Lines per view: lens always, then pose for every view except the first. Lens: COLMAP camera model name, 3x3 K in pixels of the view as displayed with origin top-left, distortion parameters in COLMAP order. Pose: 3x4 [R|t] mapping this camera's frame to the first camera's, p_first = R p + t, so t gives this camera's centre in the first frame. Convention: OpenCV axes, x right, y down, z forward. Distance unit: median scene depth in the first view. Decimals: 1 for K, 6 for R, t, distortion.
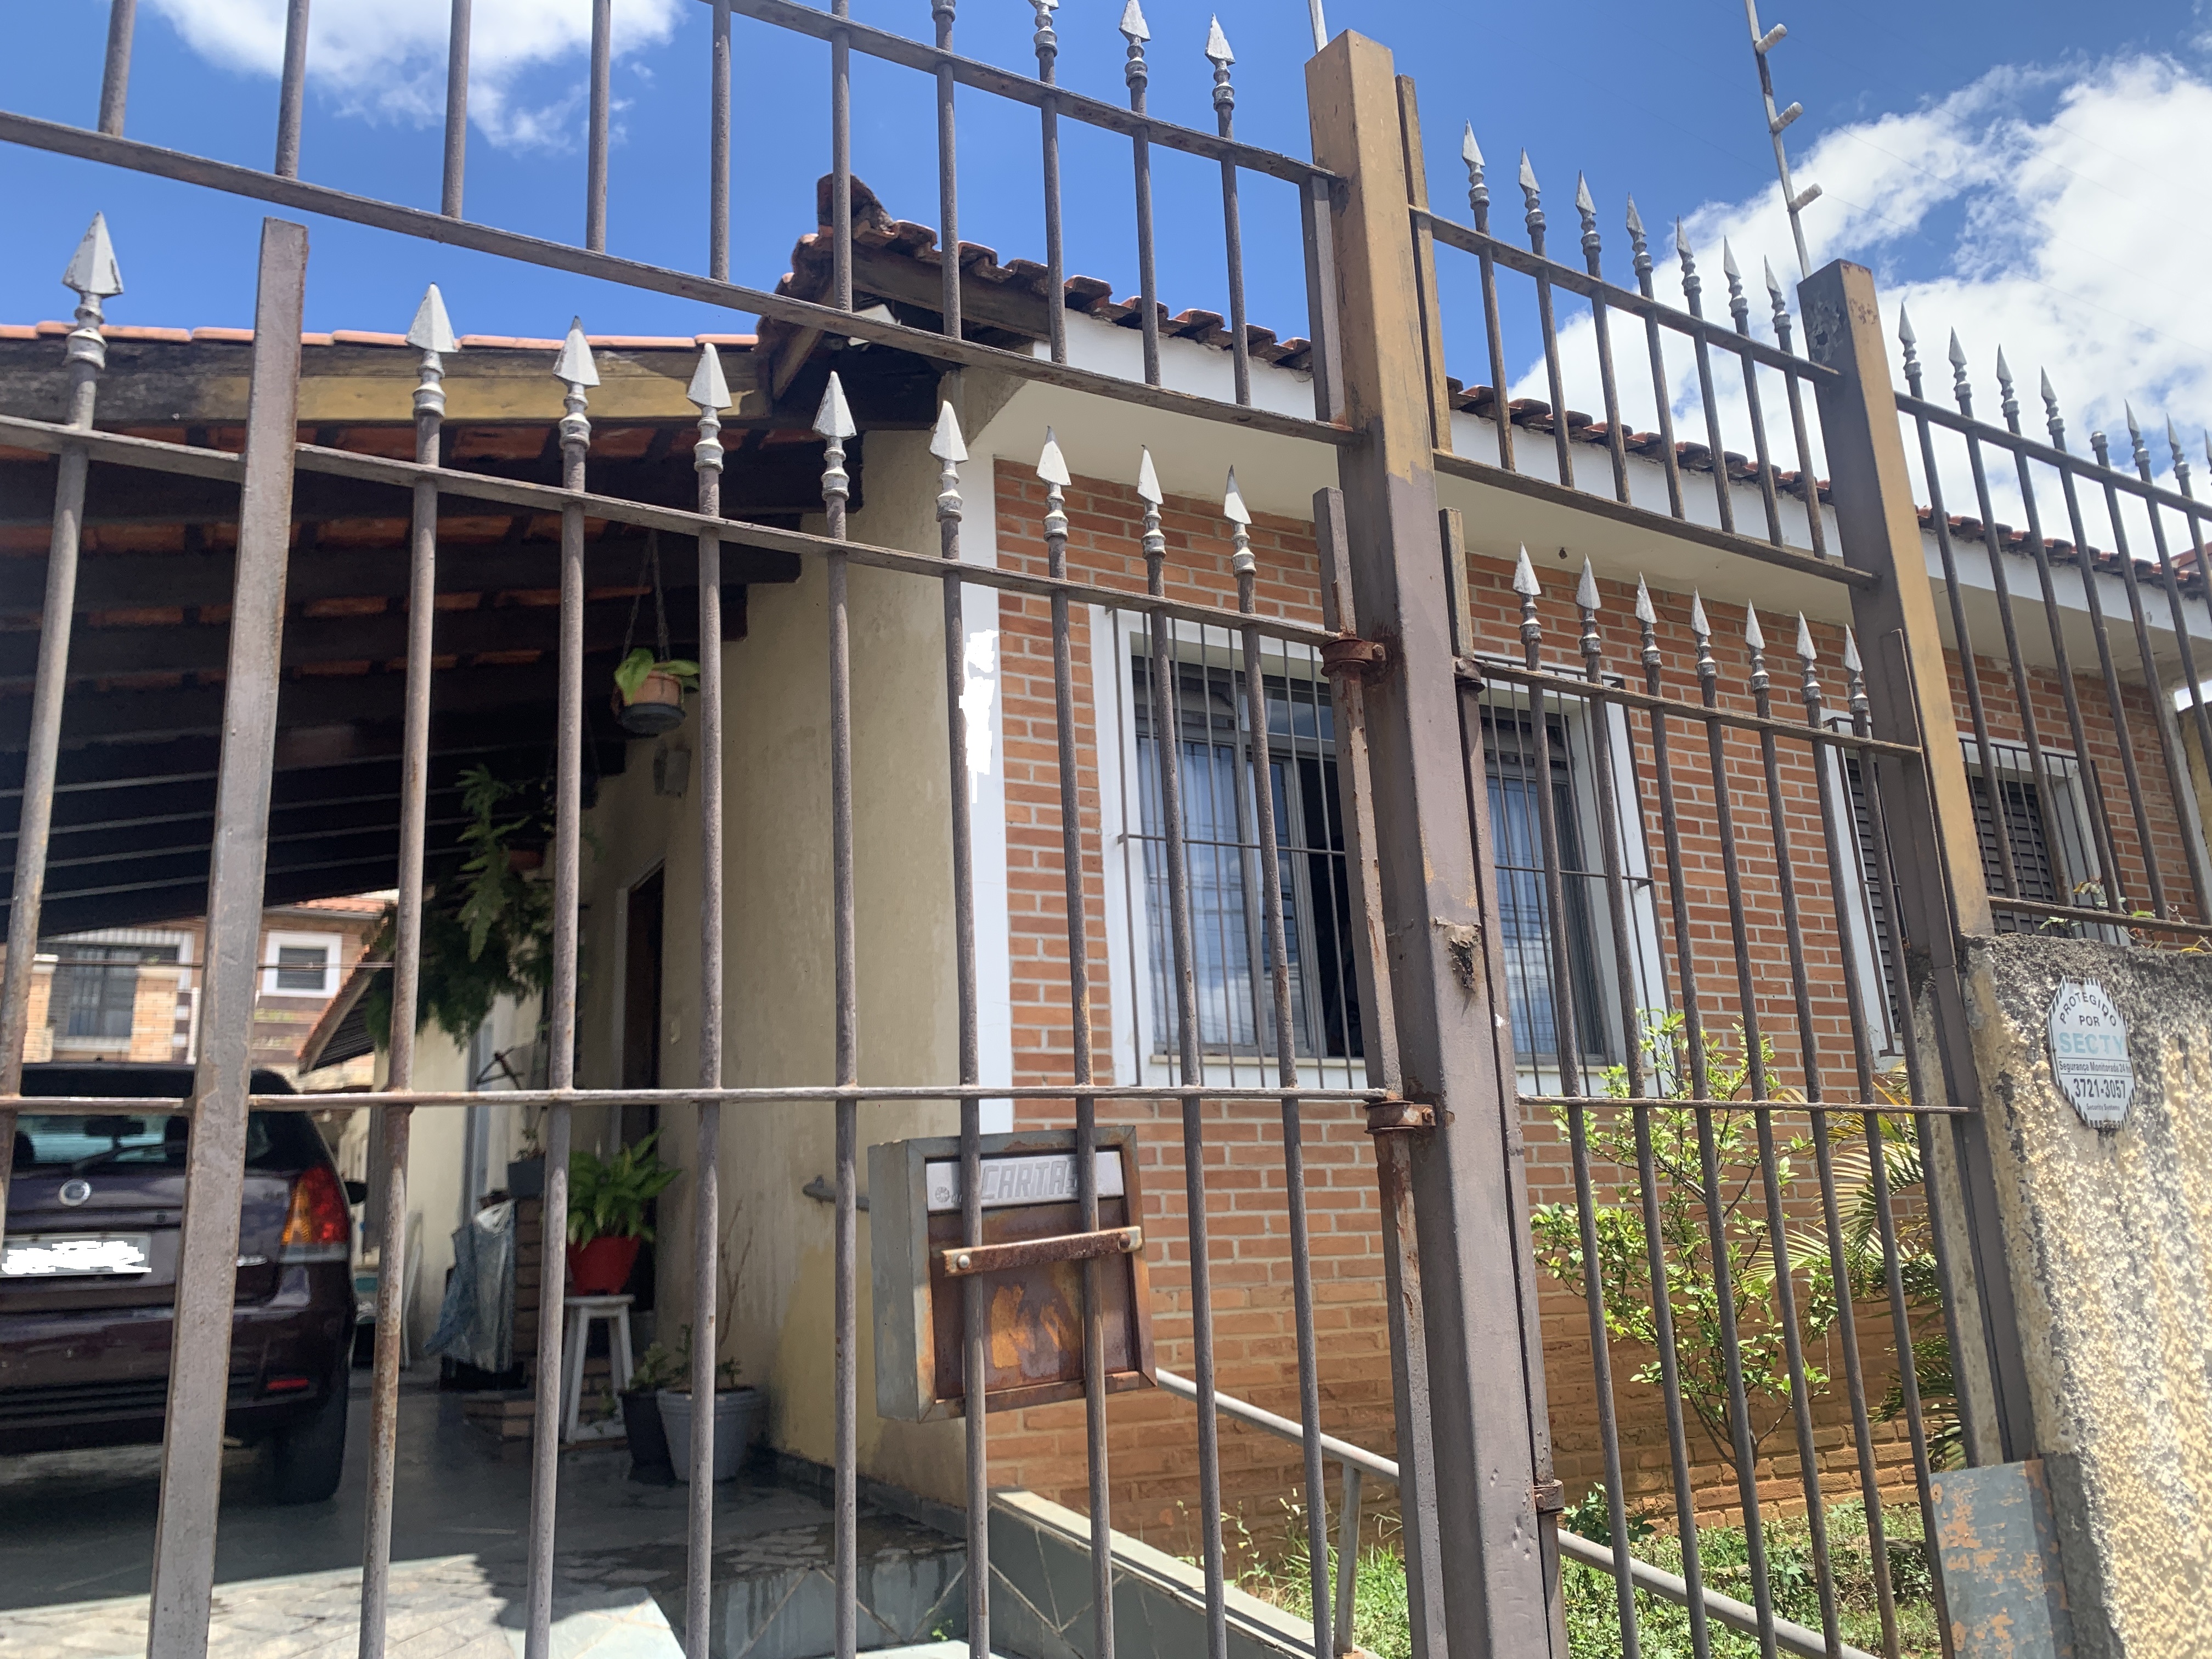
lens RADIAL K [[1770.2, 0, 1106.0], [0, 1770.2, 829.5], [0, 0, 1]] dist [0.008818, 0.000696]
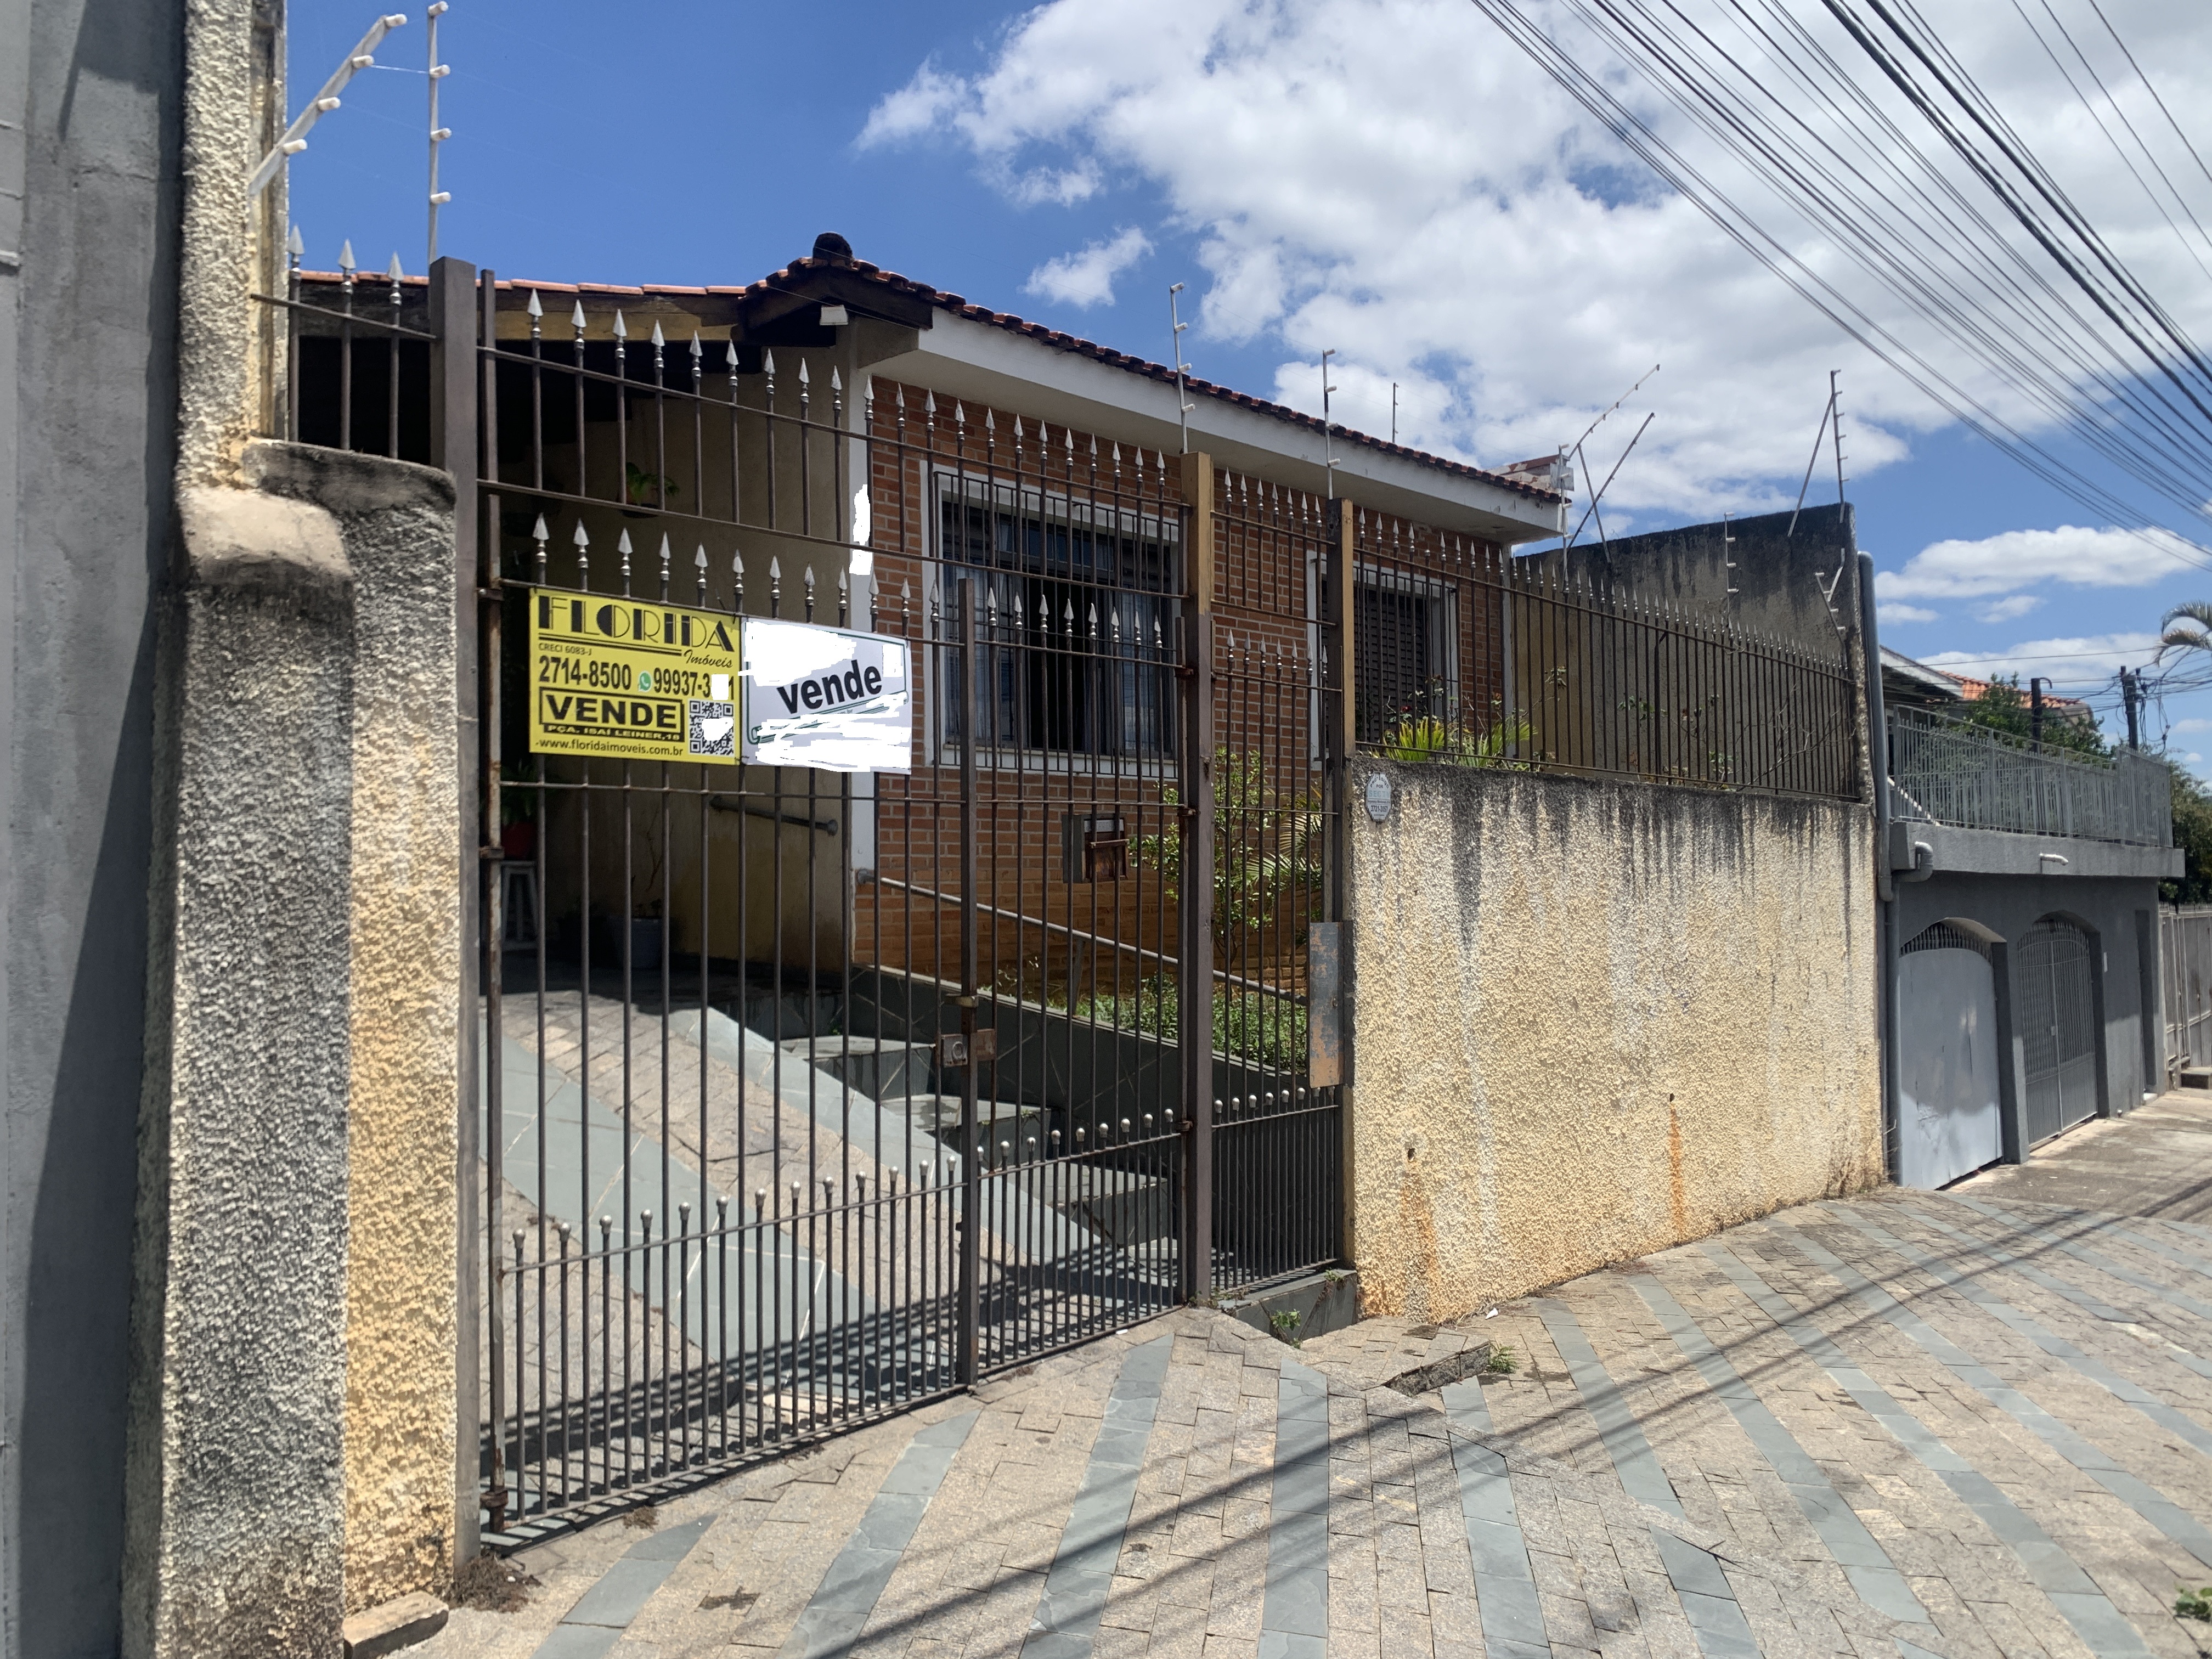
lens RADIAL K [[1715.0, 0, 1211.9], [0, 1715.0, 889.7], [0, 0, 1]] dist [0.159865, -0.001959]
pose [[0.936105, 0.036589, 0.349813, -0.717142], [-0.121422, 0.967047, 0.223778, -0.337053], [-0.330098, -0.251954, 0.909700, -1.584448]]
